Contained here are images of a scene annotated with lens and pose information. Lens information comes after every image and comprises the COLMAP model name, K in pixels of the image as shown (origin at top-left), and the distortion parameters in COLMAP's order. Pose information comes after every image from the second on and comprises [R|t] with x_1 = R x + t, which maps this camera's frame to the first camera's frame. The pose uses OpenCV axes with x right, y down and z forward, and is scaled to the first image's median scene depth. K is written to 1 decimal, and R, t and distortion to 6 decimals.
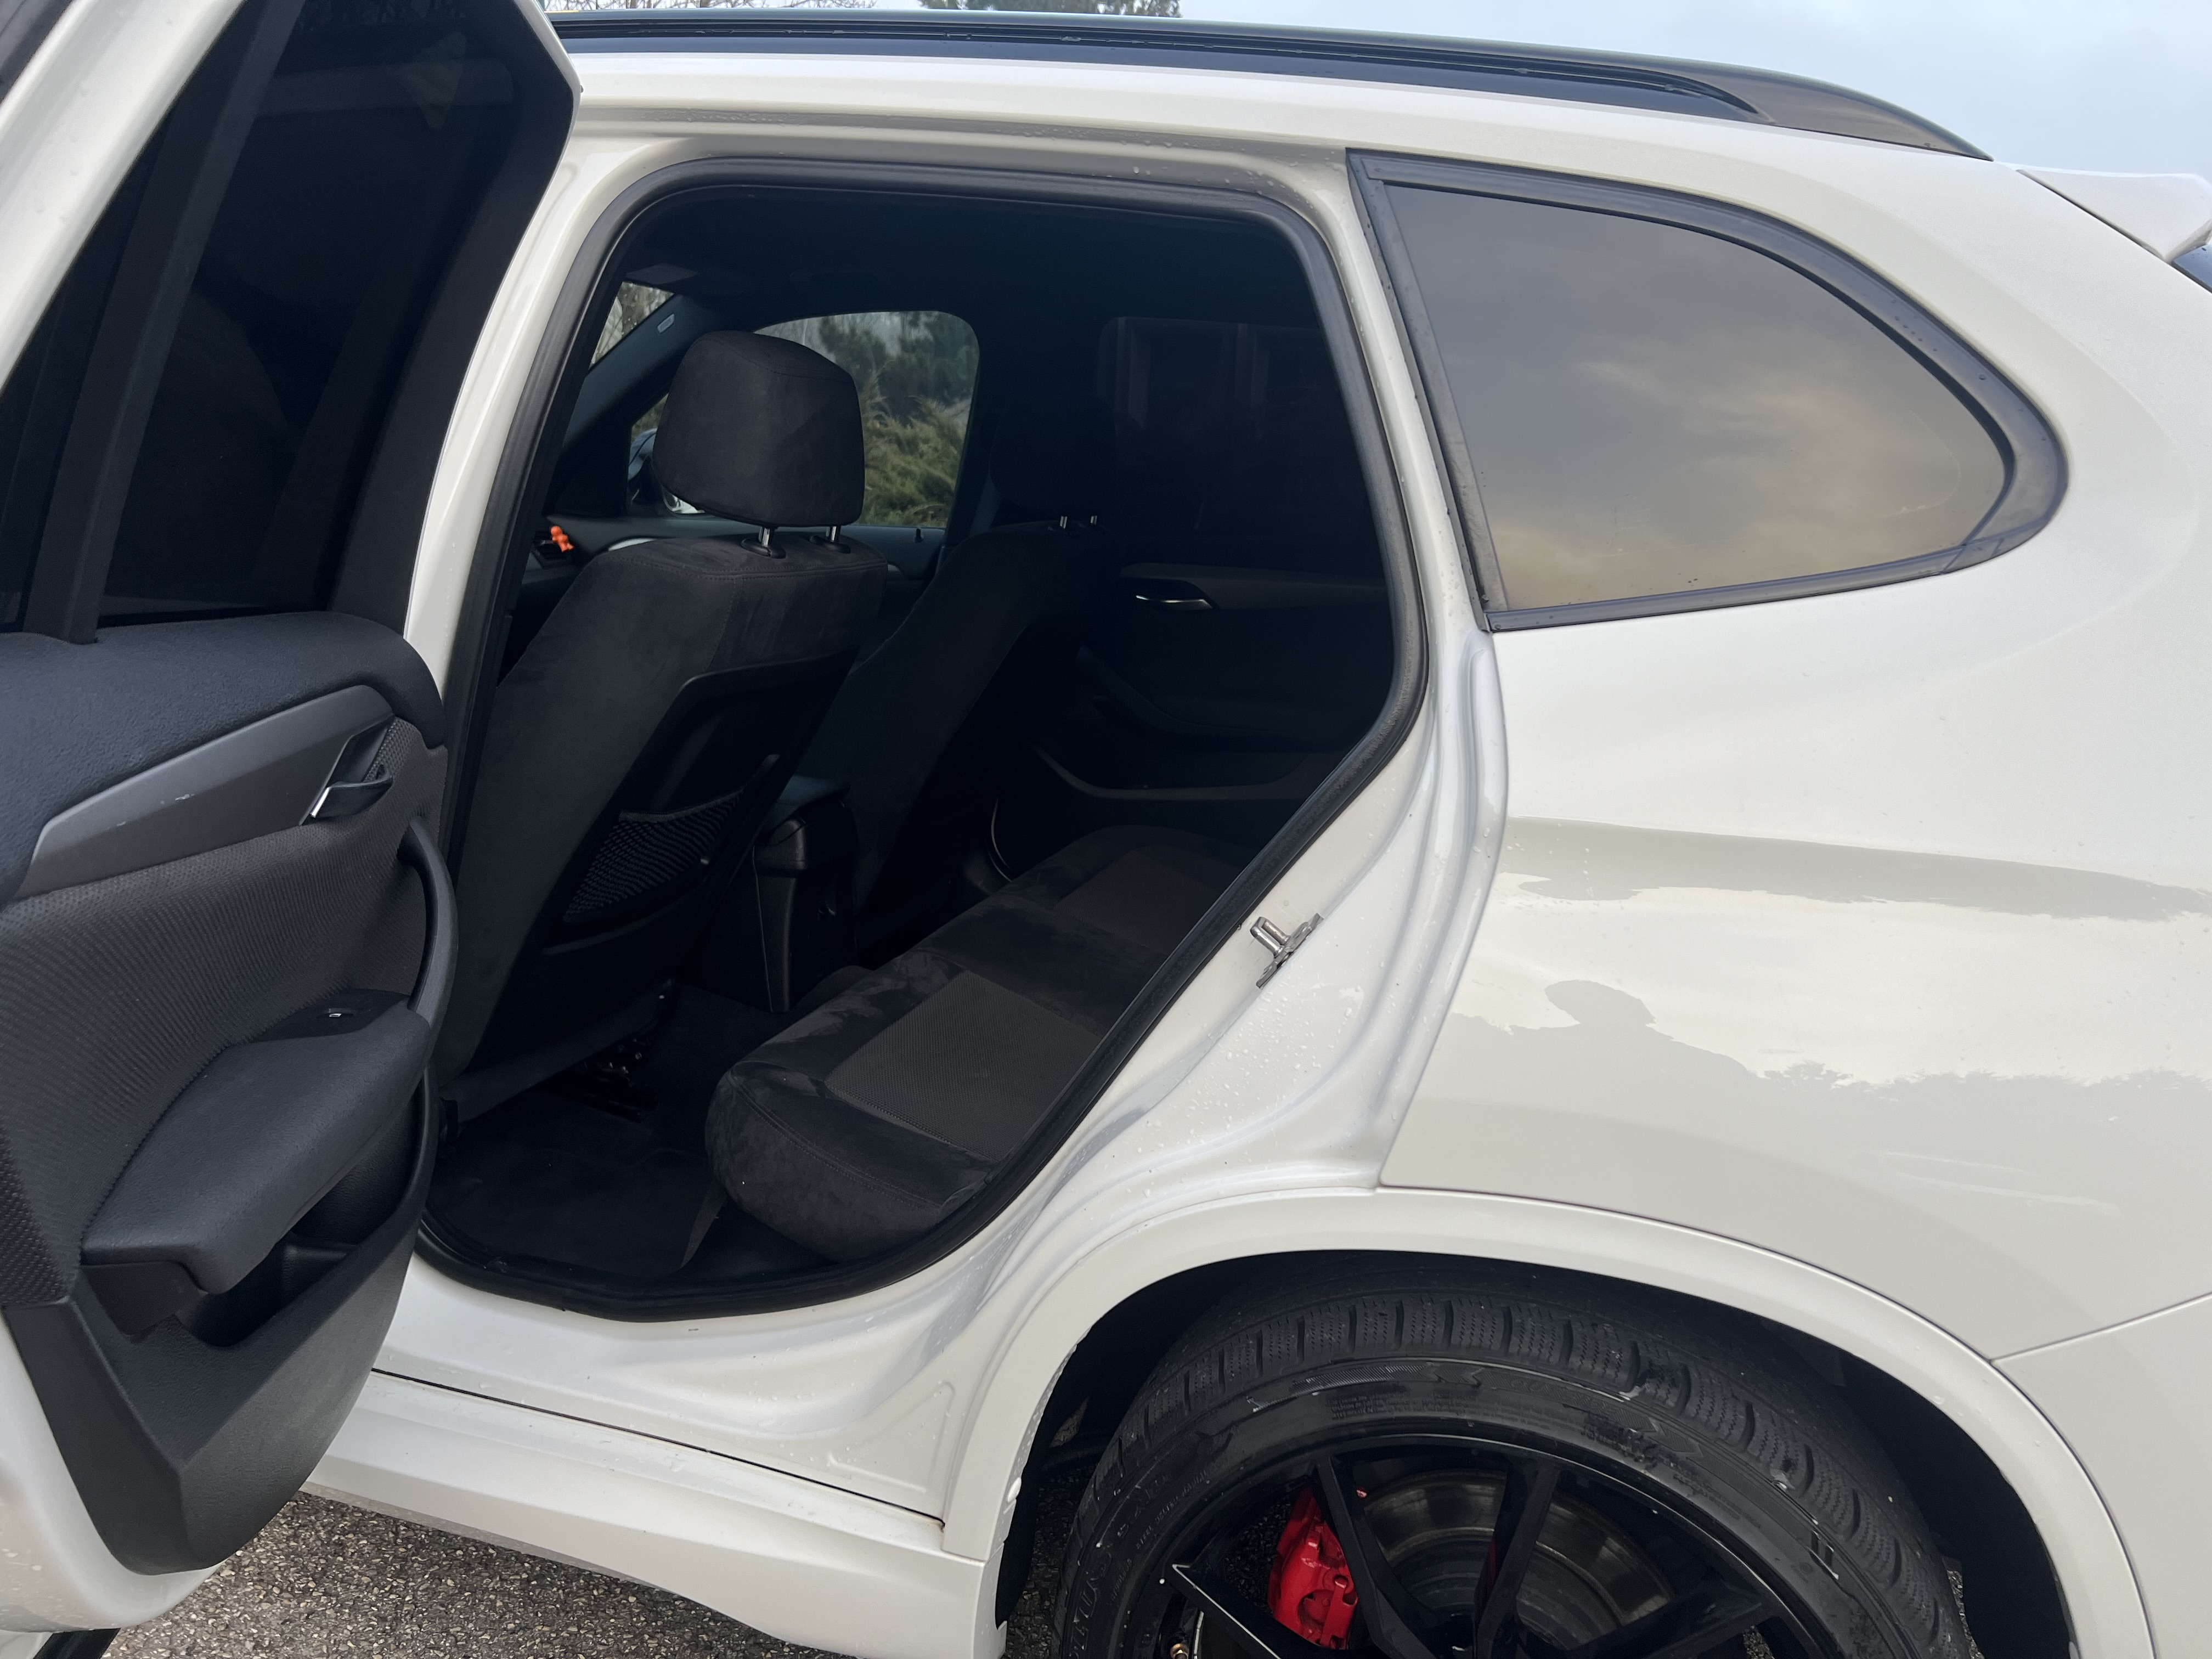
lens RADIAL K [[1600.2, 0, 1115.3], [0, 1600.2, 819.3], [0, 0, 1]] dist [0.053309, -0.075577]
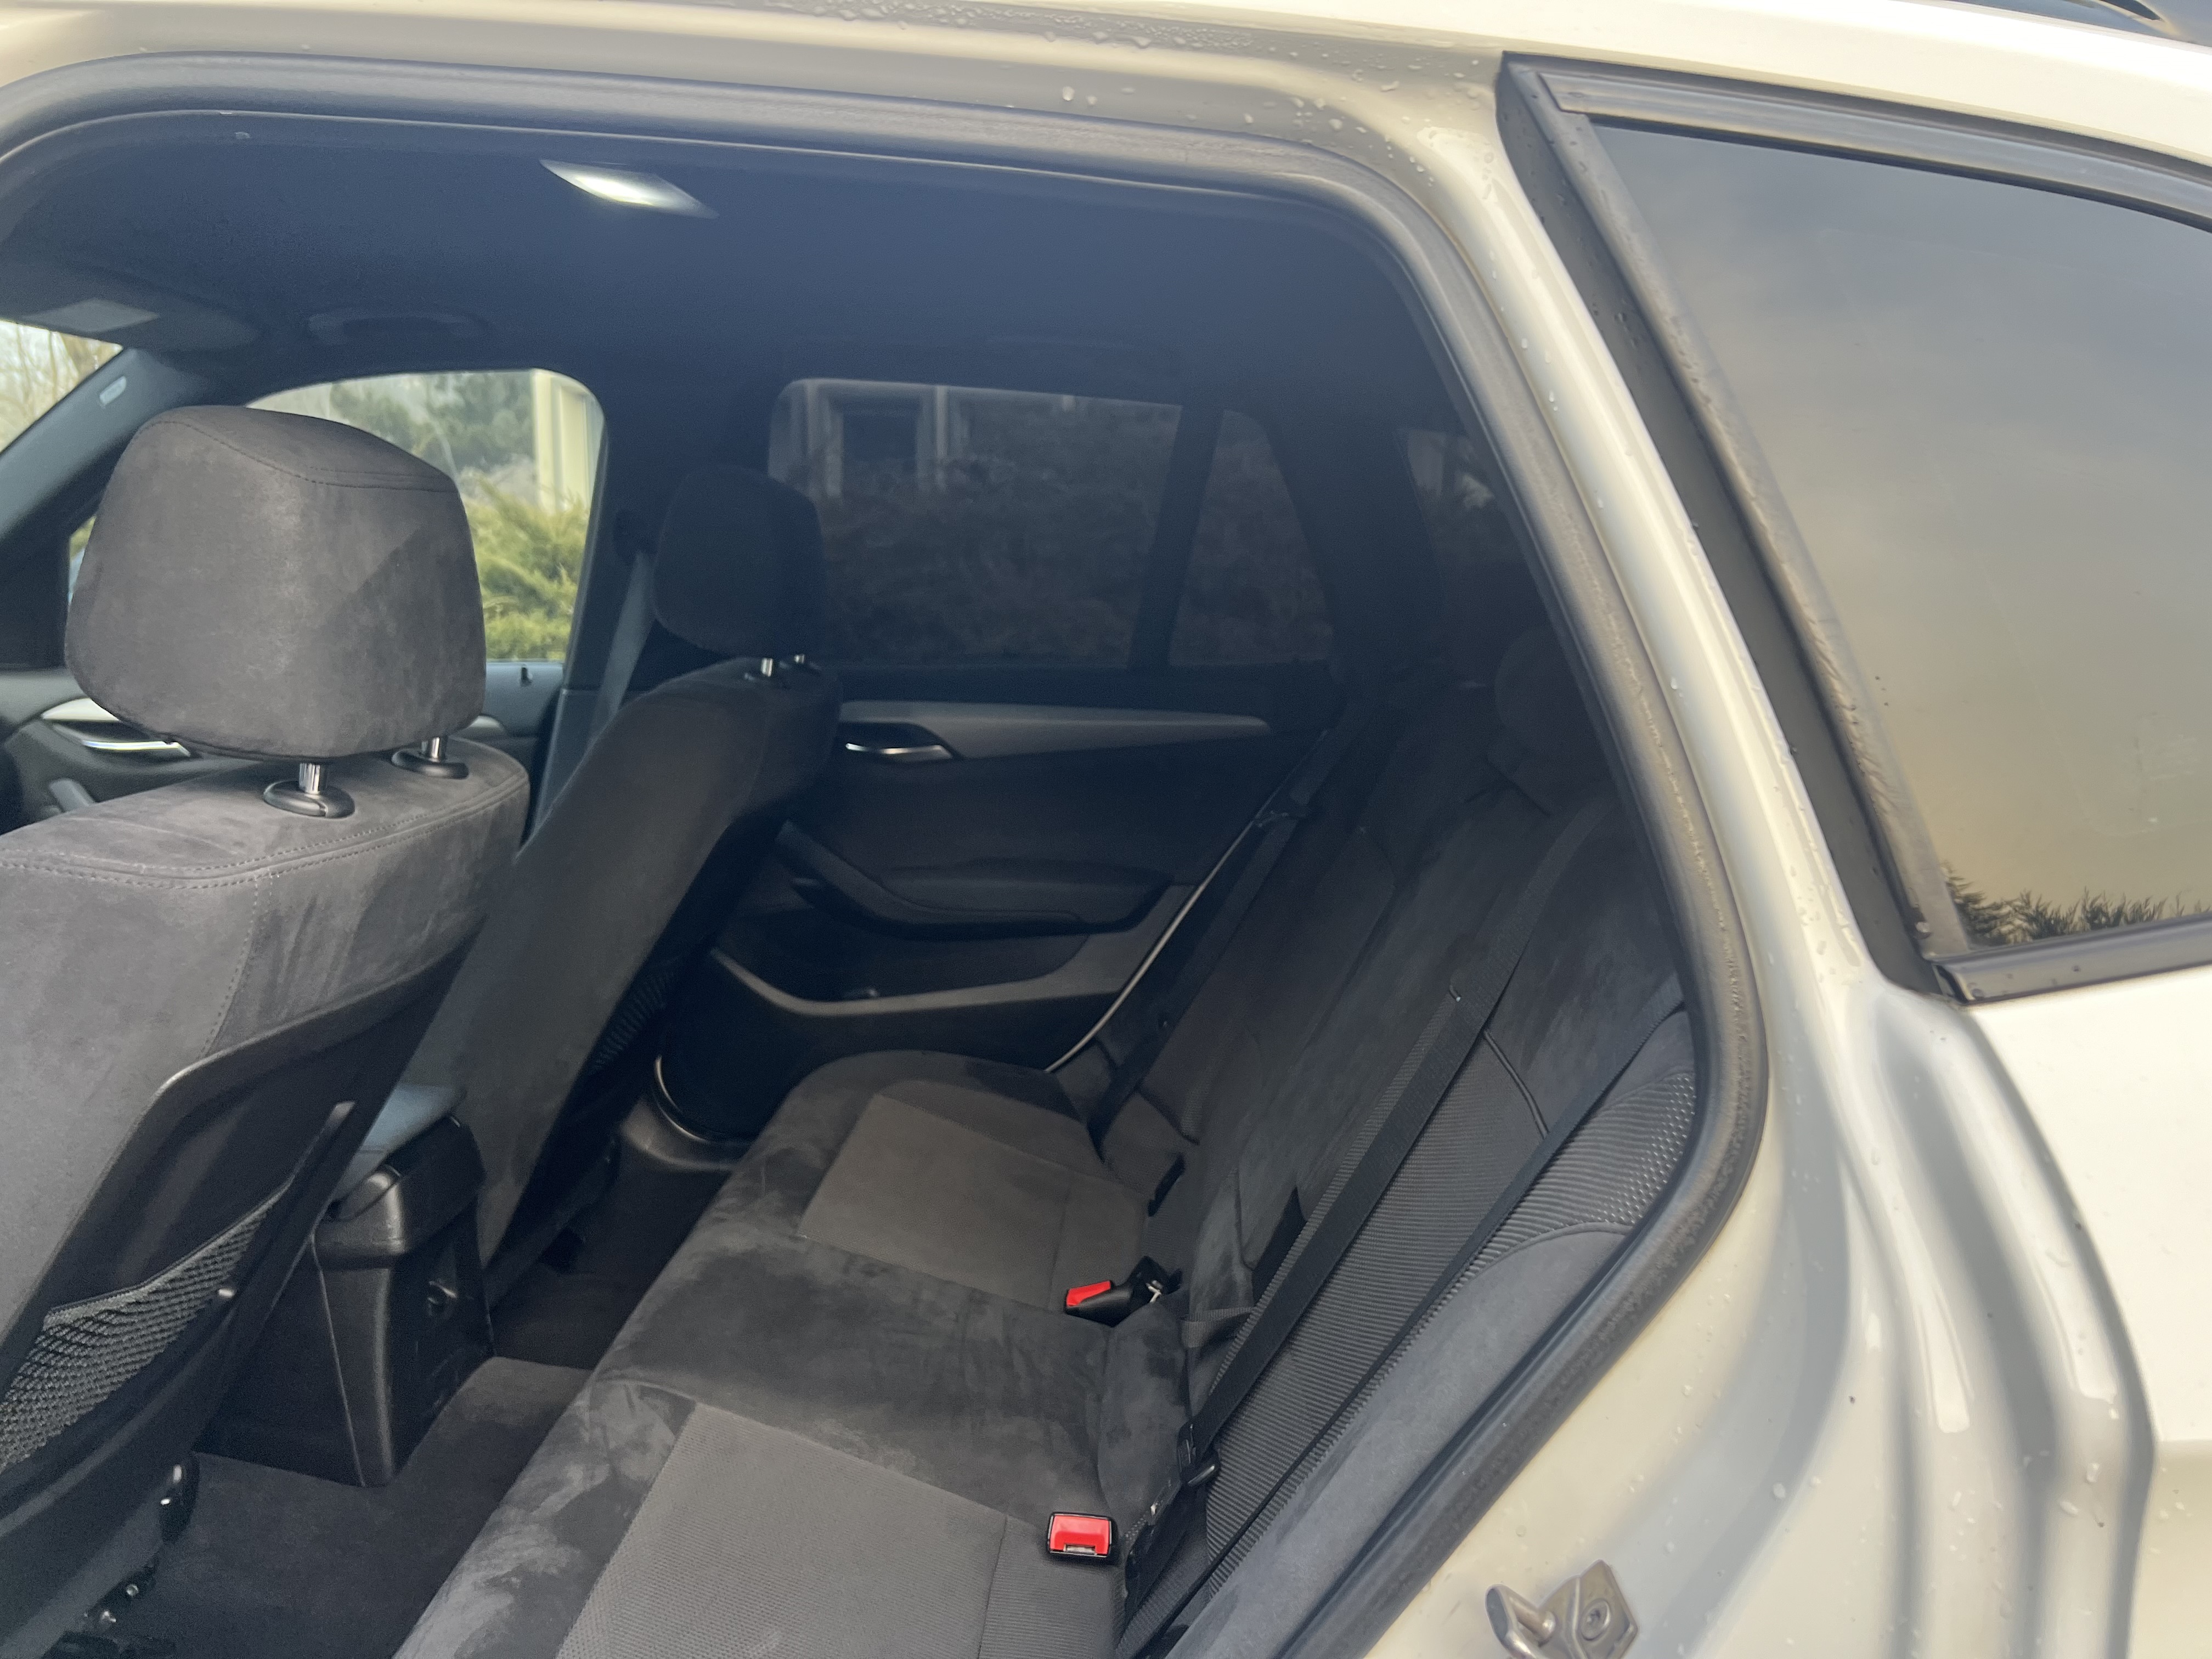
lens RADIAL K [[1600.2, 0, 1115.3], [0, 1600.2, 819.3], [0, 0, 1]] dist [0.053309, -0.075577]
pose [[0.964572, -0.072311, 0.253717, -0.078483], [0.081438, 0.996349, -0.025641, -0.103526], [-0.250937, 0.045395, 0.966938, 0.333805]]
